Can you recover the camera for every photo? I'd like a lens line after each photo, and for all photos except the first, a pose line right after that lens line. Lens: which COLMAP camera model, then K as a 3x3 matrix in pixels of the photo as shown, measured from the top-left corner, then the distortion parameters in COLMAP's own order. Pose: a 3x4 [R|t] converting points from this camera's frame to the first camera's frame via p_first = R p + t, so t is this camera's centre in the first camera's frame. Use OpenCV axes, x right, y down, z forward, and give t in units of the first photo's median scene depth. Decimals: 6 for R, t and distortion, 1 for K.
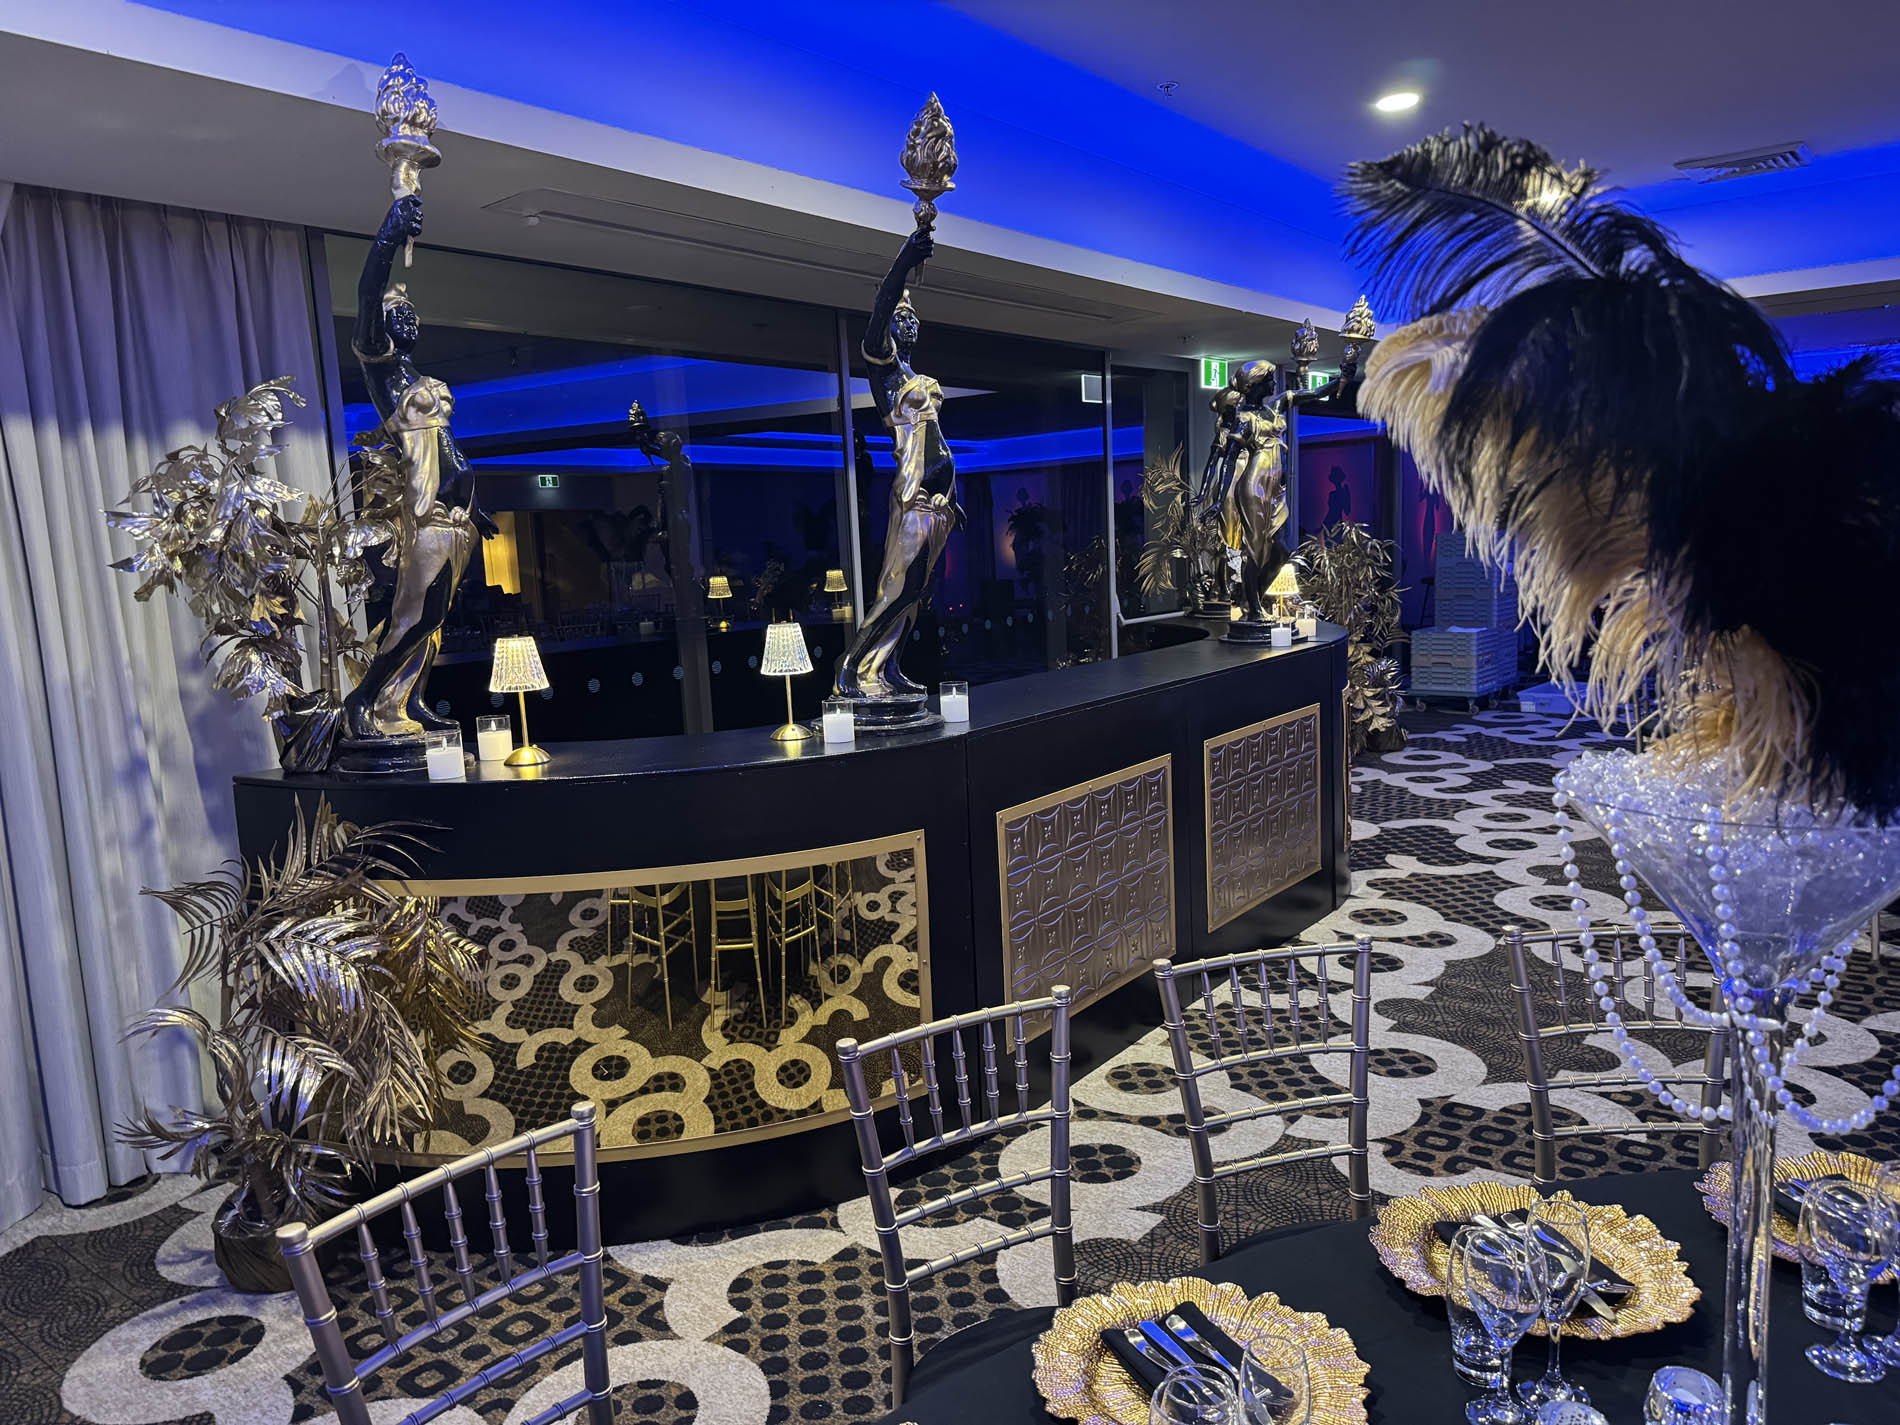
lens RADIAL K [[1410.8, 0, 950.0], [0, 1410.8, 712.5], [0, 0, 1]] dist [0.017886, -0.003189]
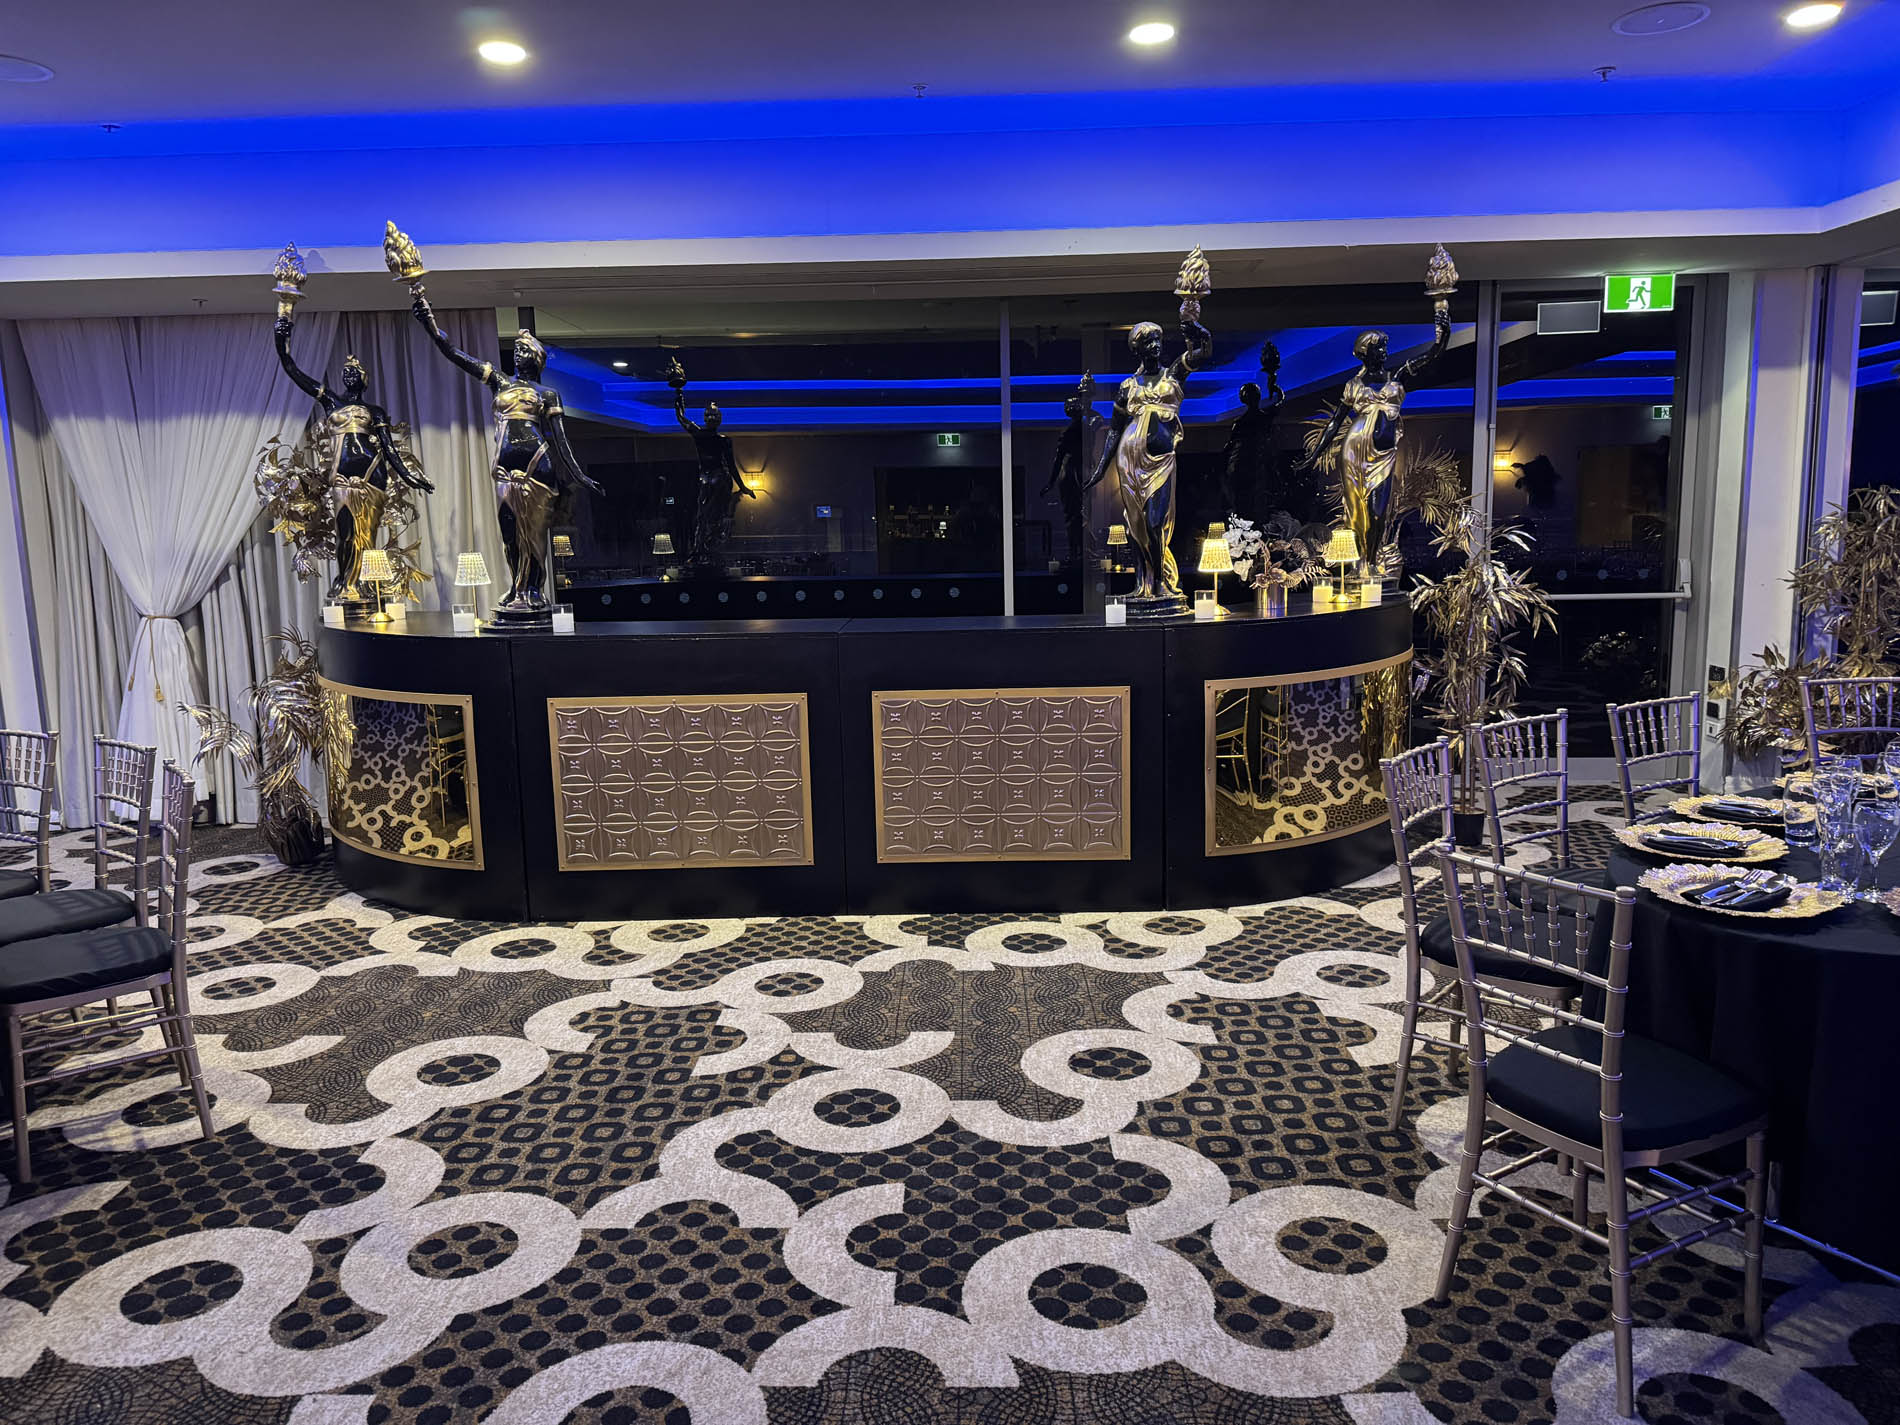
lens RADIAL K [[1337.5, 0, 950.0], [0, 1337.5, 712.5], [0, 0, 1]] dist [0.047638, -0.003473]
pose [[0.566675, 0.147476, -0.810636, 1.166720], [-0.116616, 0.988303, 0.098278, -0.082658], [0.815647, 0.038841, 0.577245, 0.457806]]
